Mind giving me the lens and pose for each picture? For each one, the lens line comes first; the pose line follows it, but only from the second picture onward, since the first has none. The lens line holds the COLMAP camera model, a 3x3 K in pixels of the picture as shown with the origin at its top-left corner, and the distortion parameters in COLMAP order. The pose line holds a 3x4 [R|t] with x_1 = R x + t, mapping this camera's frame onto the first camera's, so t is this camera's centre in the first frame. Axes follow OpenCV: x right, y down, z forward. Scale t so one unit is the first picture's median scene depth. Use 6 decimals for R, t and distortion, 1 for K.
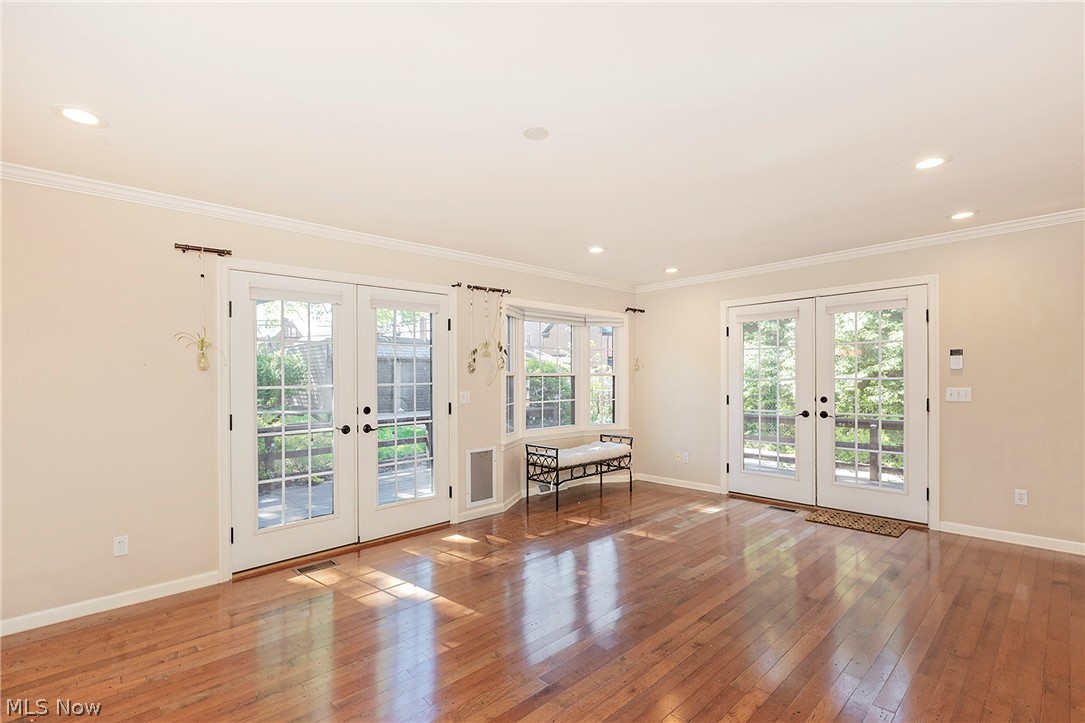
lens RADIAL K [[489.2, 0, 527.2], [0, 489.2, 373.0], [0, 0, 1]] dist [-0.003126, -0.000301]
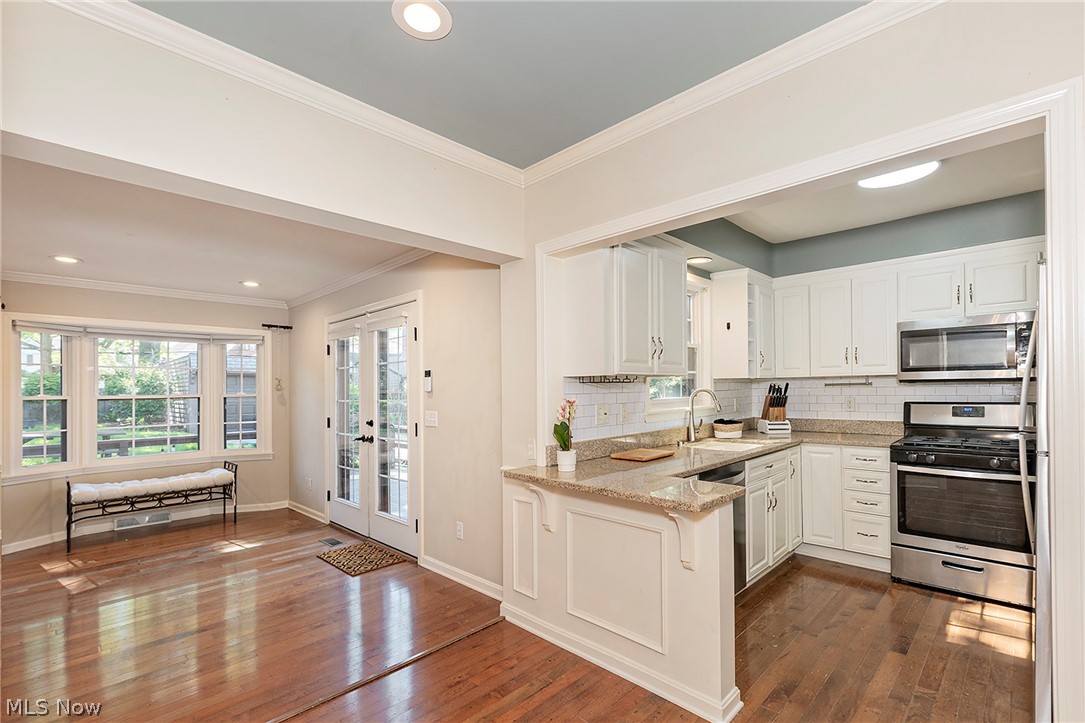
lens RADIAL K [[479.9, 0, 556.1], [0, 479.9, 386.0], [0, 0, 1]] dist [0.001657, -0.000545]
pose [[0.997180, -0.007930, 0.074624, 0.941348], [0.007783, 0.999967, 0.002258, -0.017151], [-0.074639, -0.001671, 0.997209, 0.065682]]
